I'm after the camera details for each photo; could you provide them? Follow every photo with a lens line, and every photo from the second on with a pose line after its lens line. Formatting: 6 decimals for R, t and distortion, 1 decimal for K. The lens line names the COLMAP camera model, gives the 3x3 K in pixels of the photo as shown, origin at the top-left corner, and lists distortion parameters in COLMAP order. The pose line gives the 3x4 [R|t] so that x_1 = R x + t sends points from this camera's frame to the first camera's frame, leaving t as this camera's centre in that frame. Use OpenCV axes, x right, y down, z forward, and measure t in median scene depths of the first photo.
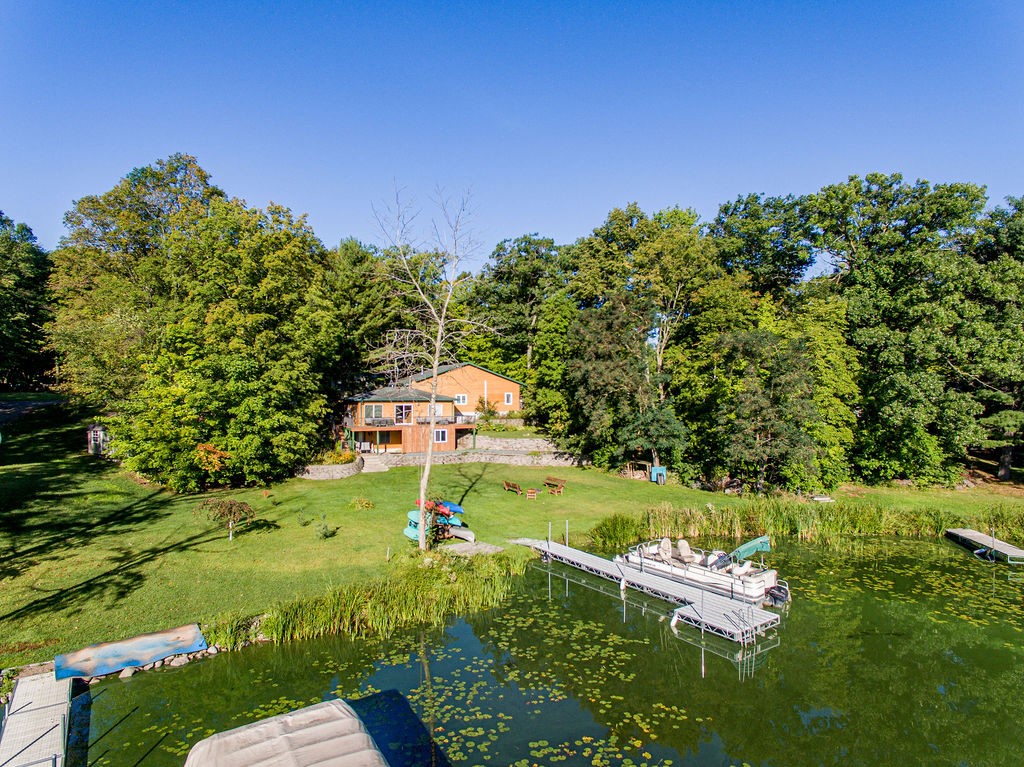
lens RADIAL K [[595.4, 0, 509.7], [0, 595.4, 387.2], [0, 0, 1]] dist [-0.005100, 0.008264]
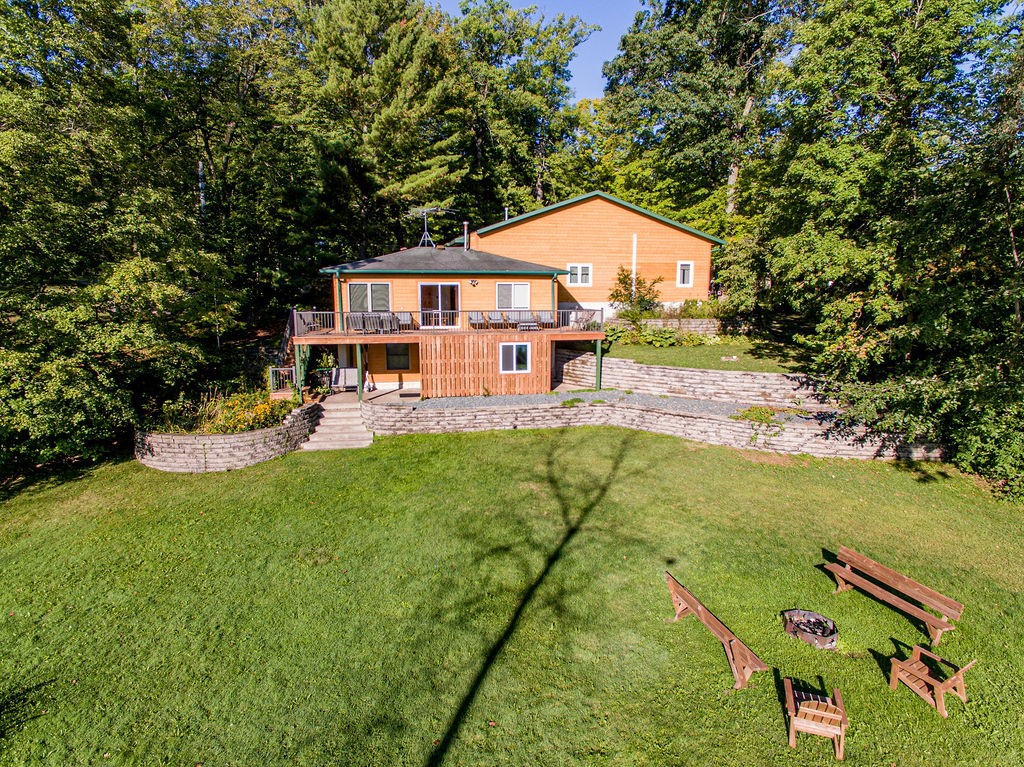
lens RADIAL K [[595.4, 0, 509.7], [0, 595.4, 387.2], [0, 0, 1]] dist [-0.005100, 0.008264]
pose [[0.963926, 0.042449, -0.262762, -0.009663], [0.003263, 0.985242, 0.171134, 0.031035], [0.266149, -0.165818, 0.949563, 0.604463]]
